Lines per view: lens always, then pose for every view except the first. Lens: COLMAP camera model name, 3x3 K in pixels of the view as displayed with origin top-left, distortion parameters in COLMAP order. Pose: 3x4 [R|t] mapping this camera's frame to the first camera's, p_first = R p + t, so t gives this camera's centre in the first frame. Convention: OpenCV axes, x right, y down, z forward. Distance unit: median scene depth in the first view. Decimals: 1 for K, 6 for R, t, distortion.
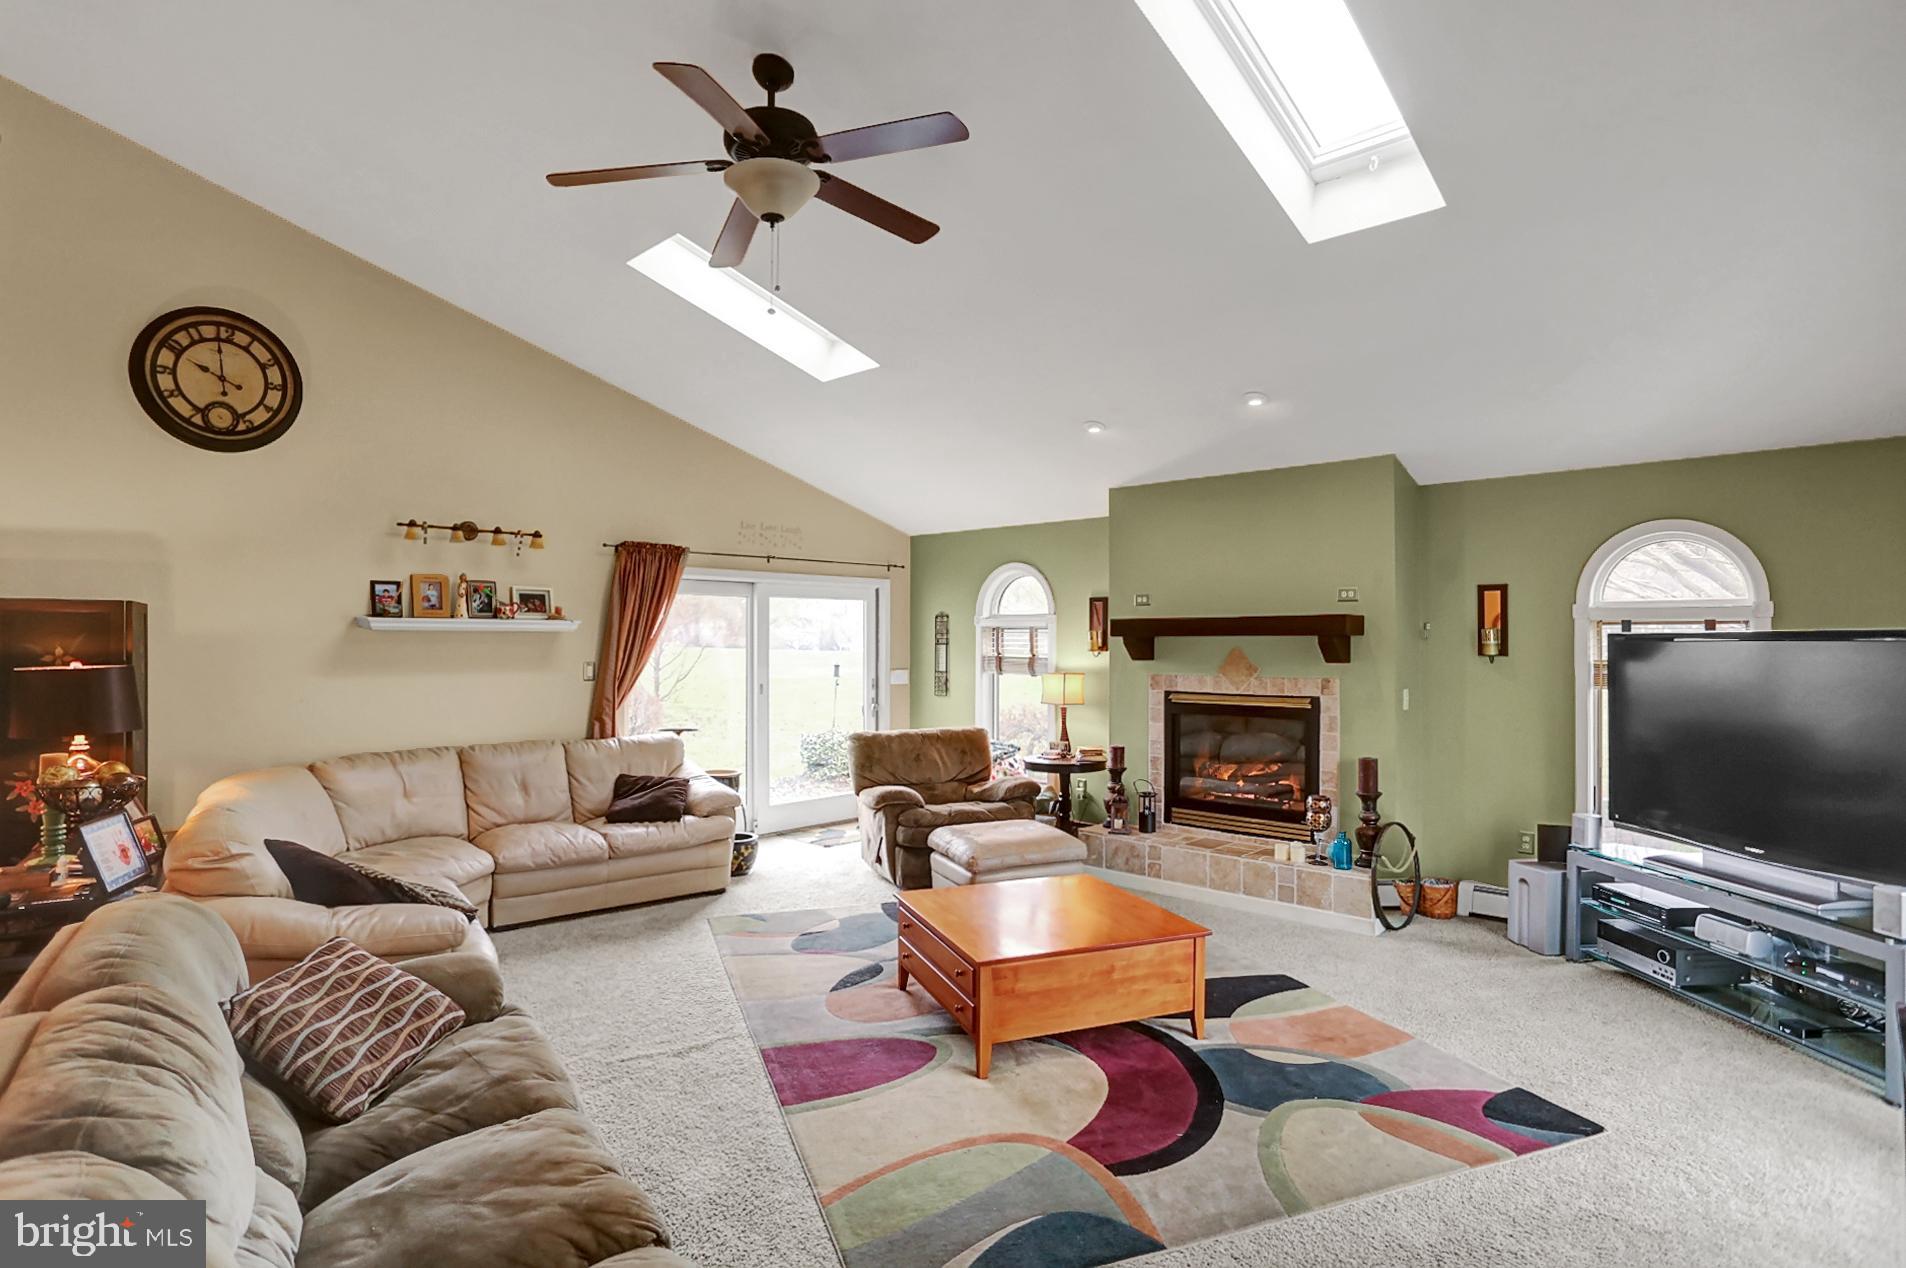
lens RADIAL K [[970.7, 0, 923.5], [0, 970.7, 627.2], [0, 0, 1]] dist [-0.084413, 0.041953]
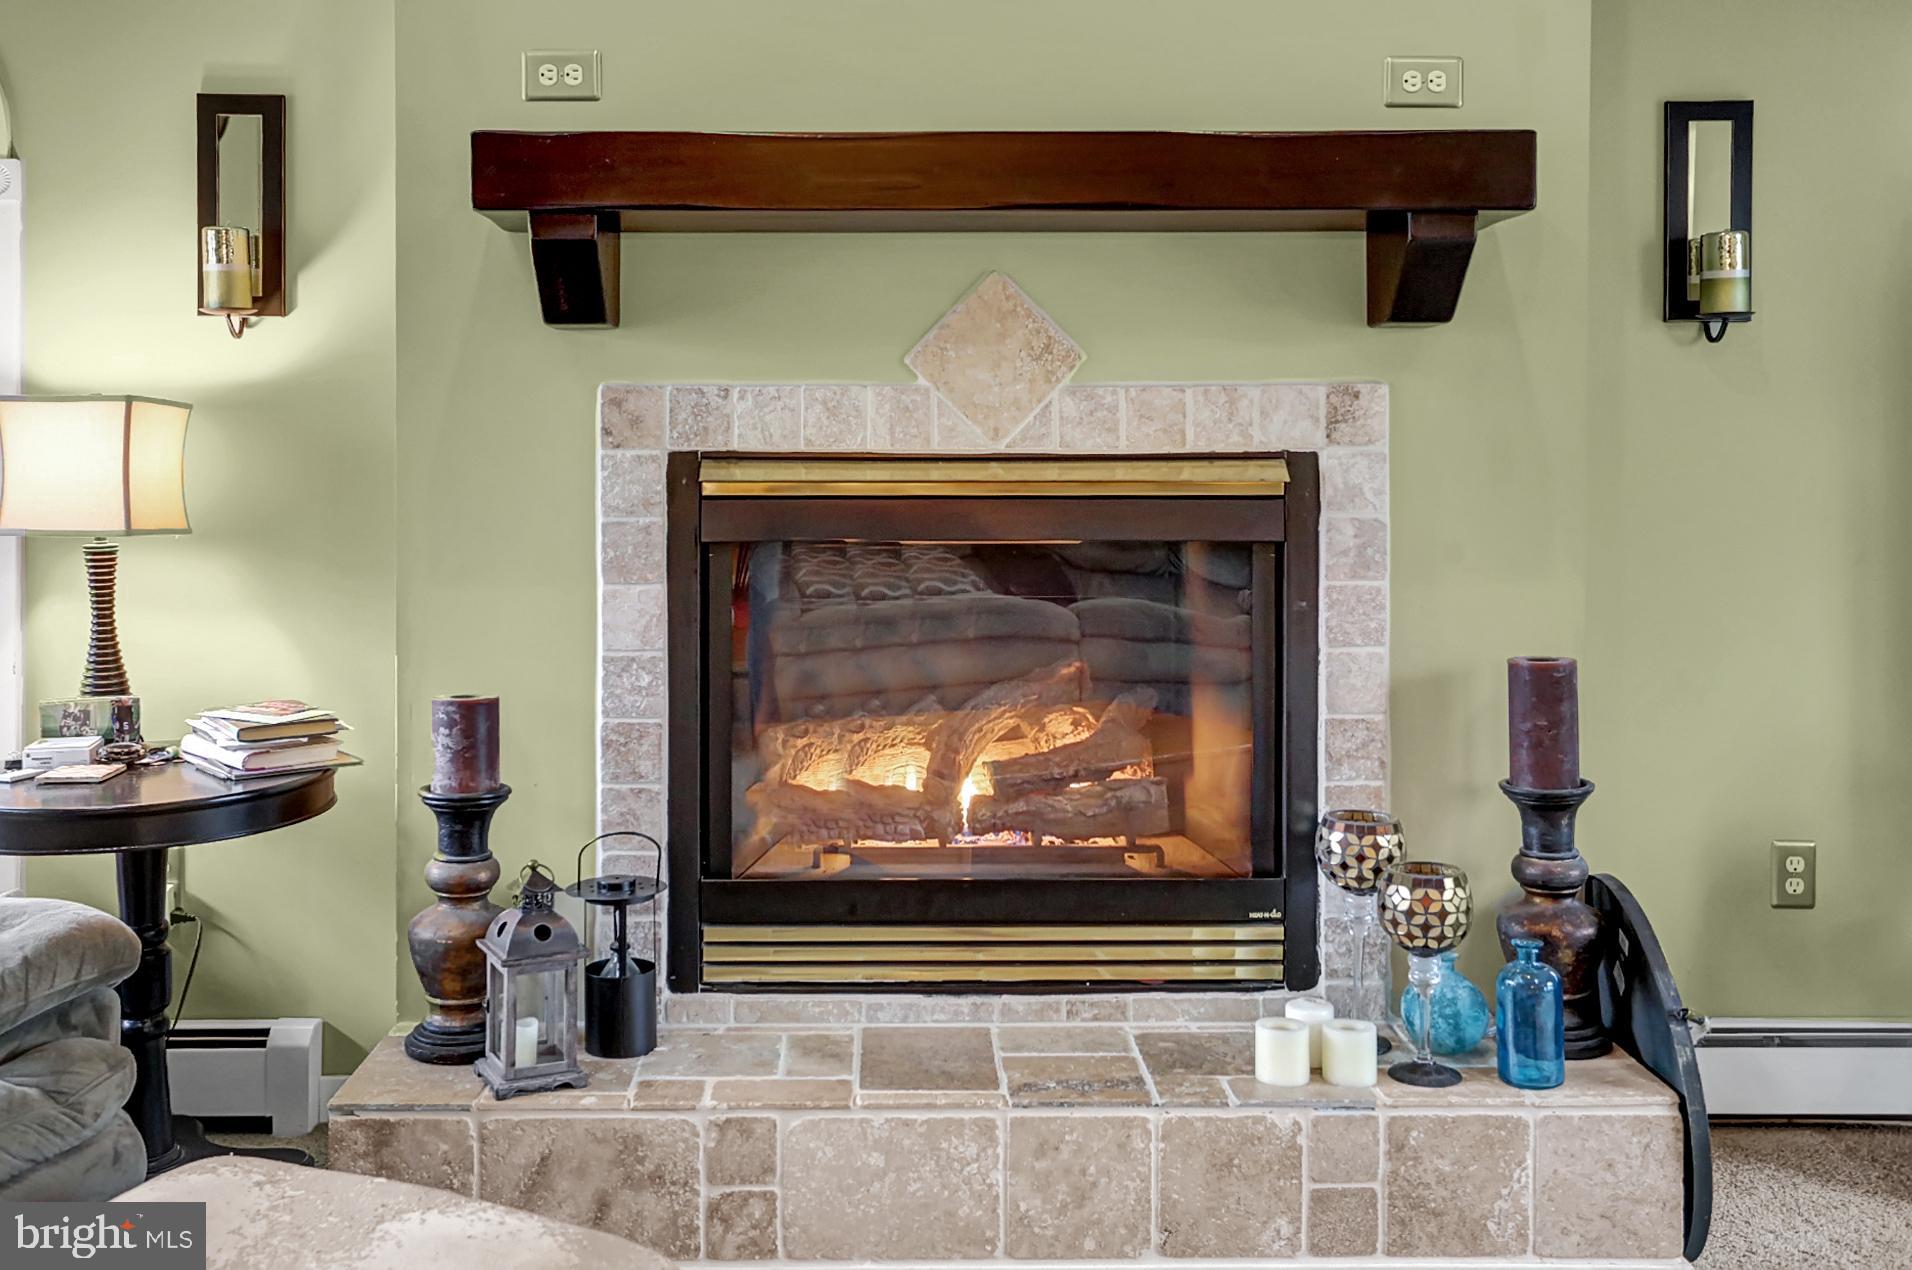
lens RADIAL K [[1842.3, 0, 910.4], [0, 1842.3, 466.2], [0, 0, 1]] dist [0.000816, 0.003695]
pose [[0.697603, -0.007162, 0.716449, -0.045265], [-0.009127, 0.999780, 0.018881, 0.065800], [-0.716426, -0.019711, 0.697384, 0.692647]]
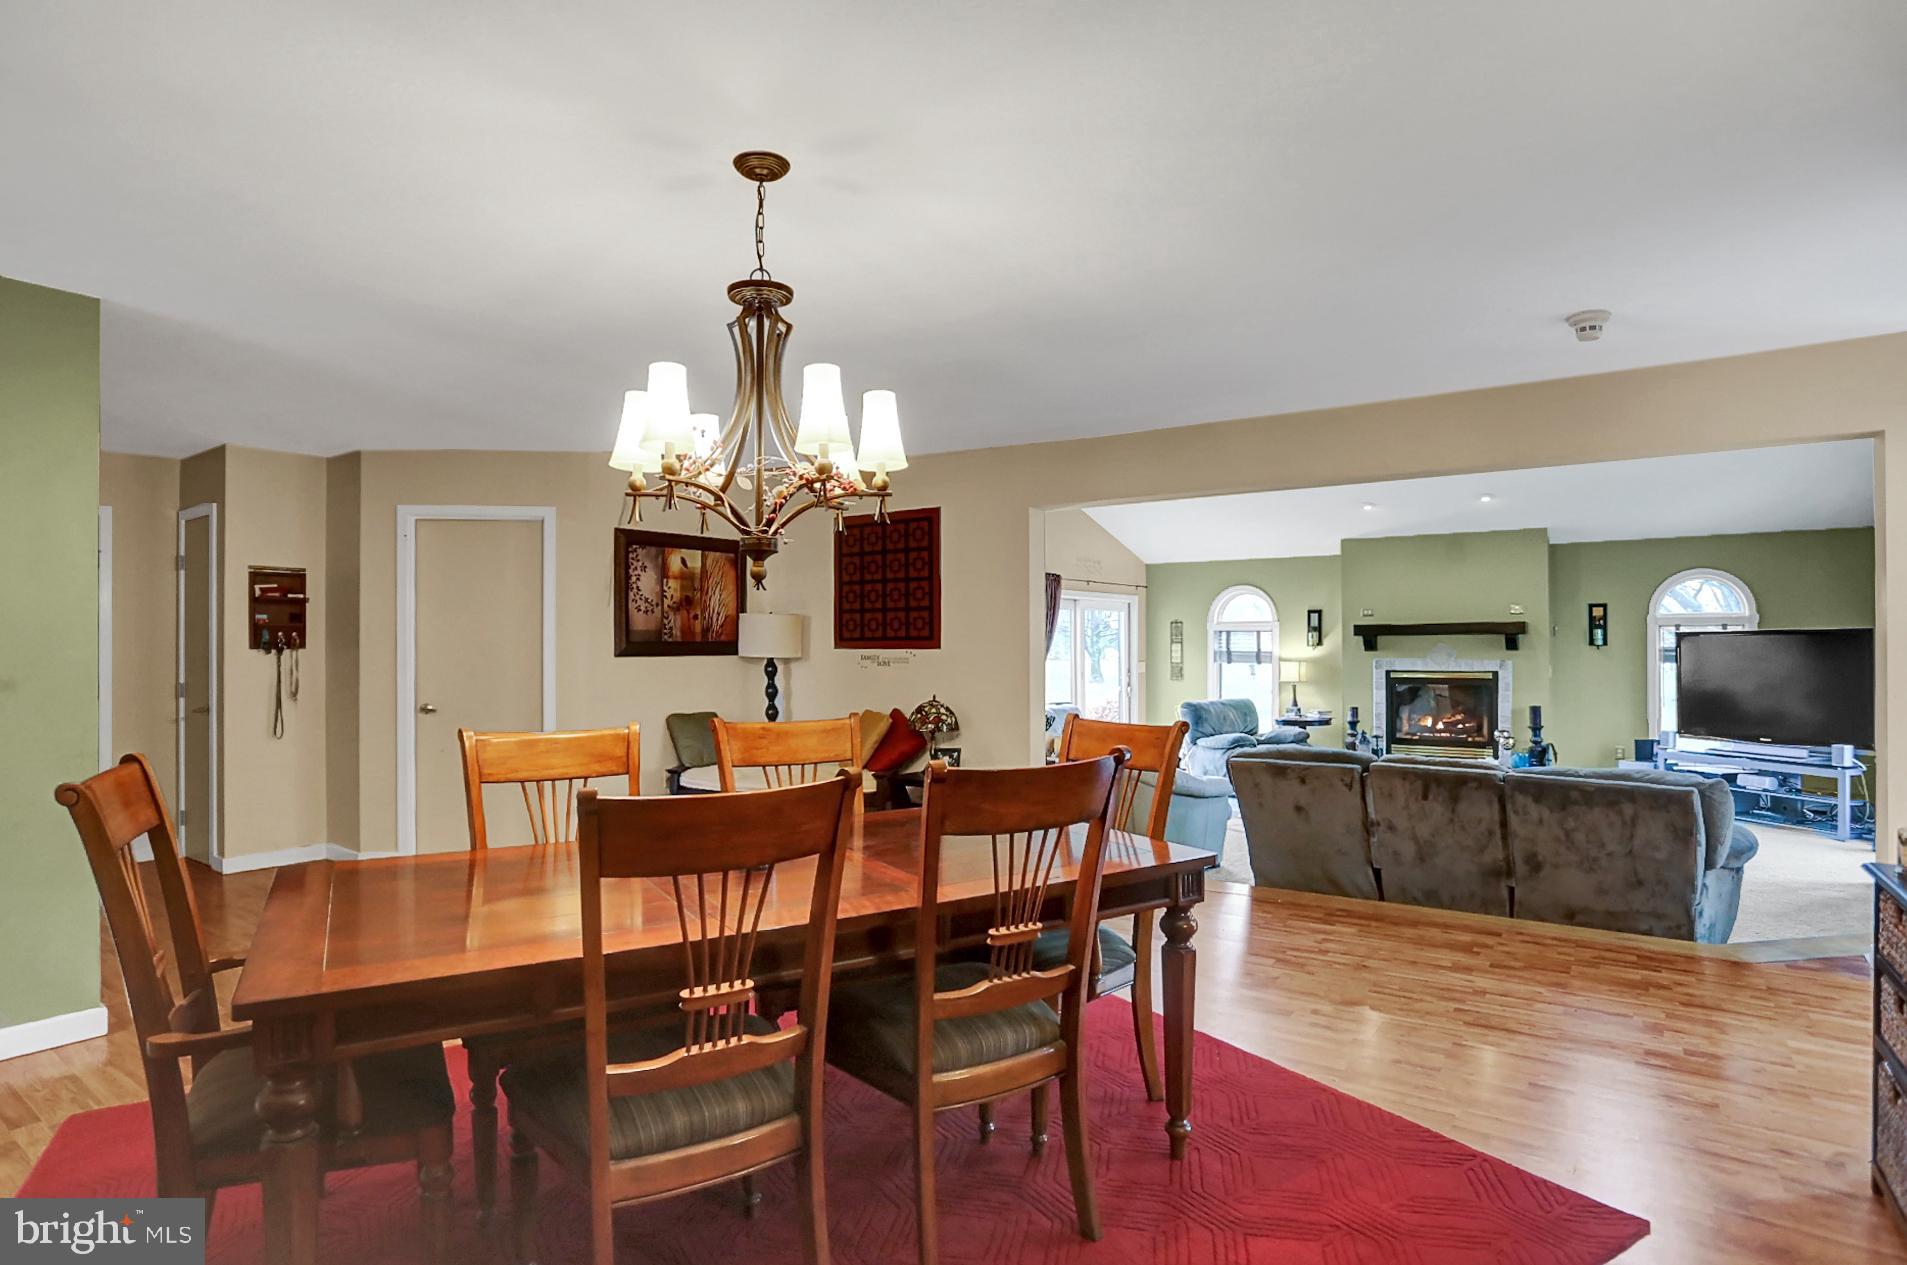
lens RADIAL K [[1005.8, 0, 898.8], [0, 1005.8, 639.9], [0, 0, 1]] dist [-0.093303, 0.042557]
pose [[0.991807, -0.008620, 0.127454, -0.810774], [0.007328, 0.999917, 0.010604, -0.006979], [-0.127534, -0.009583, 0.991788, -0.534477]]
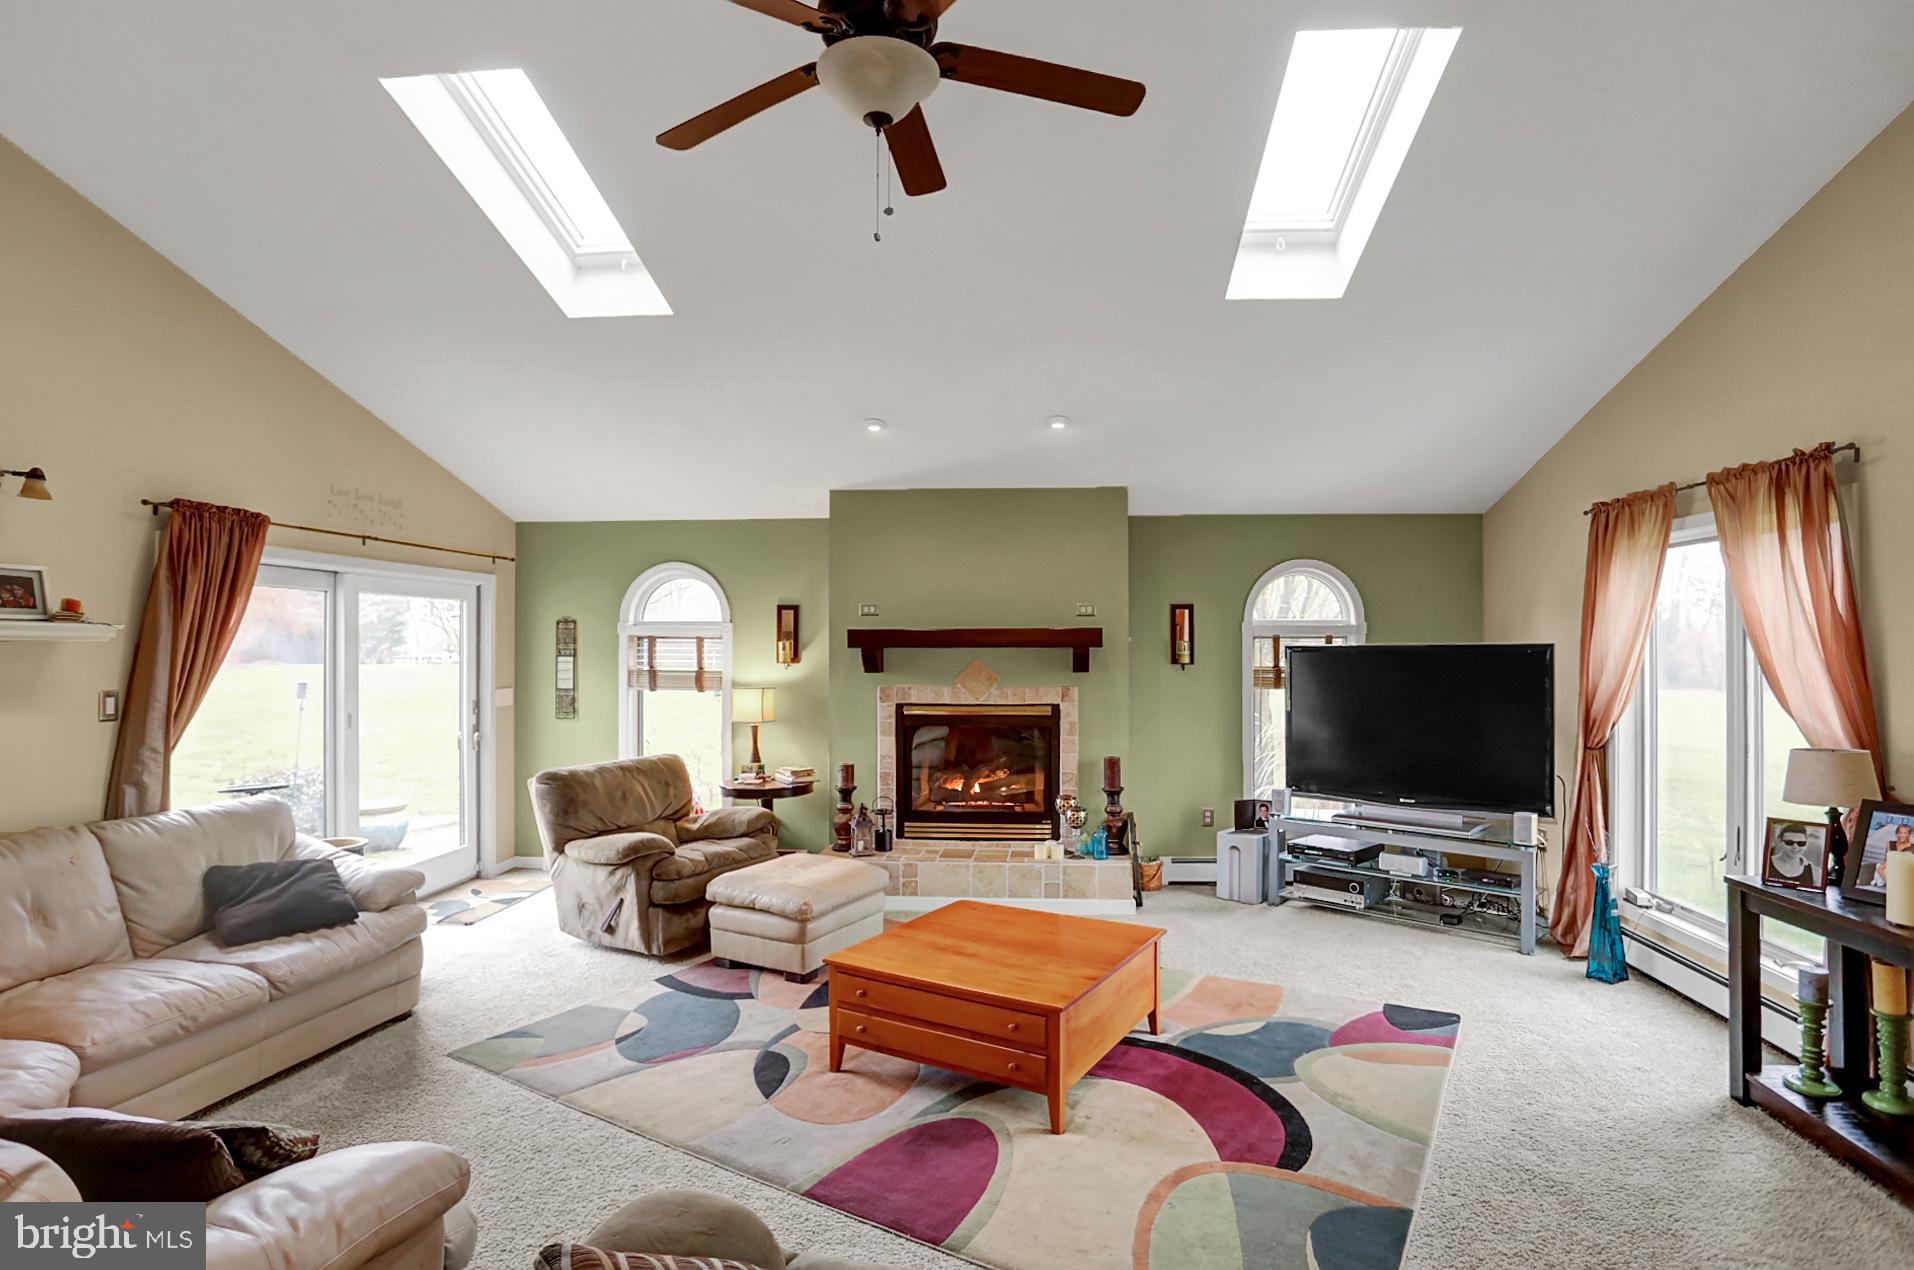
lens RADIAL K [[986.8, 0, 994.6], [0, 986.8, 632.8], [0, 0, 1]] dist [-0.085570, 0.043271]
pose [[0.755697, 0.007008, 0.654884, -0.358424], [-0.007102, 0.999972, -0.002506, -0.003882], [-0.654883, -0.002757, 0.755725, 0.201544]]
